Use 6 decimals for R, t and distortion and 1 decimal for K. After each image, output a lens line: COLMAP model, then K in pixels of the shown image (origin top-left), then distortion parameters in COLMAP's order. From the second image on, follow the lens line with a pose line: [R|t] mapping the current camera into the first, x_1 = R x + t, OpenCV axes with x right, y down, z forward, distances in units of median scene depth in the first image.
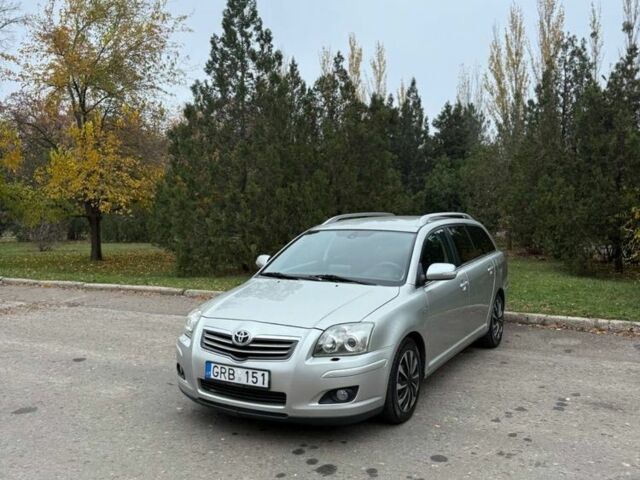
lens RADIAL K [[598.2, 0, 315.3], [0, 598.2, 238.4], [0, 0, 1]] dist [0.025680, 0.000000]
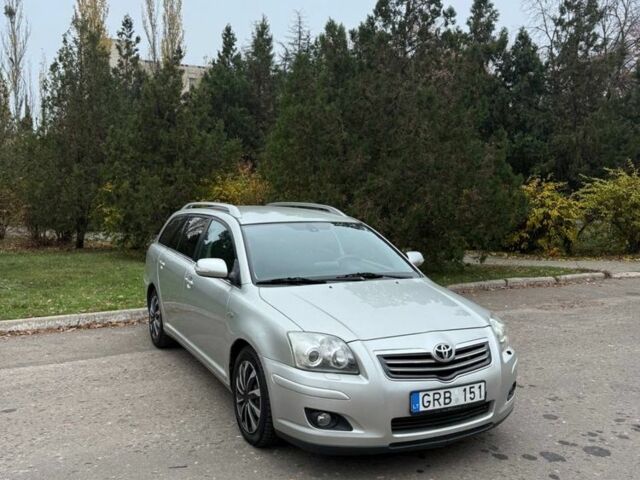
lens RADIAL K [[598.2, 0, 319.5], [0, 598.2, 237.6], [0, 0, 1]] dist [0.025680, 0.000000]
pose [[0.540768, -0.043782, 0.840031, -0.518290], [0.026623, 0.999035, 0.034930, -0.017142], [-0.840750, 0.003475, 0.541412, 0.387080]]
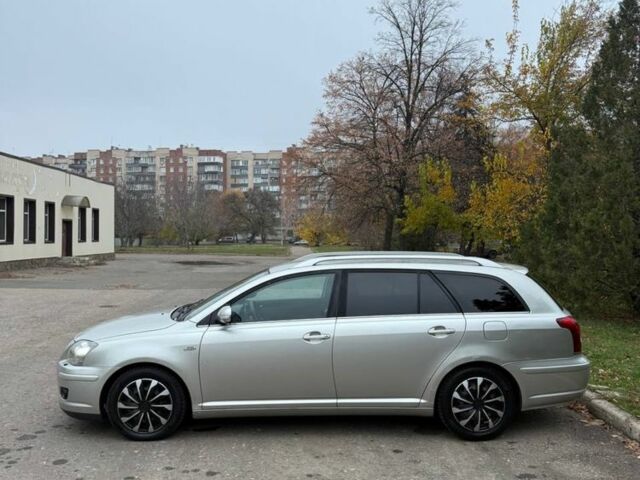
lens RADIAL K [[598.2, 0, 315.7], [0, 598.2, 242.7], [0, 0, 1]] dist [0.025680, 0.000000]
pose [[0.518491, 0.024235, -0.854740, 0.770326], [-0.050483, 0.998722, -0.002306, -0.047653], [0.853592, 0.044345, 0.519052, 0.412033]]
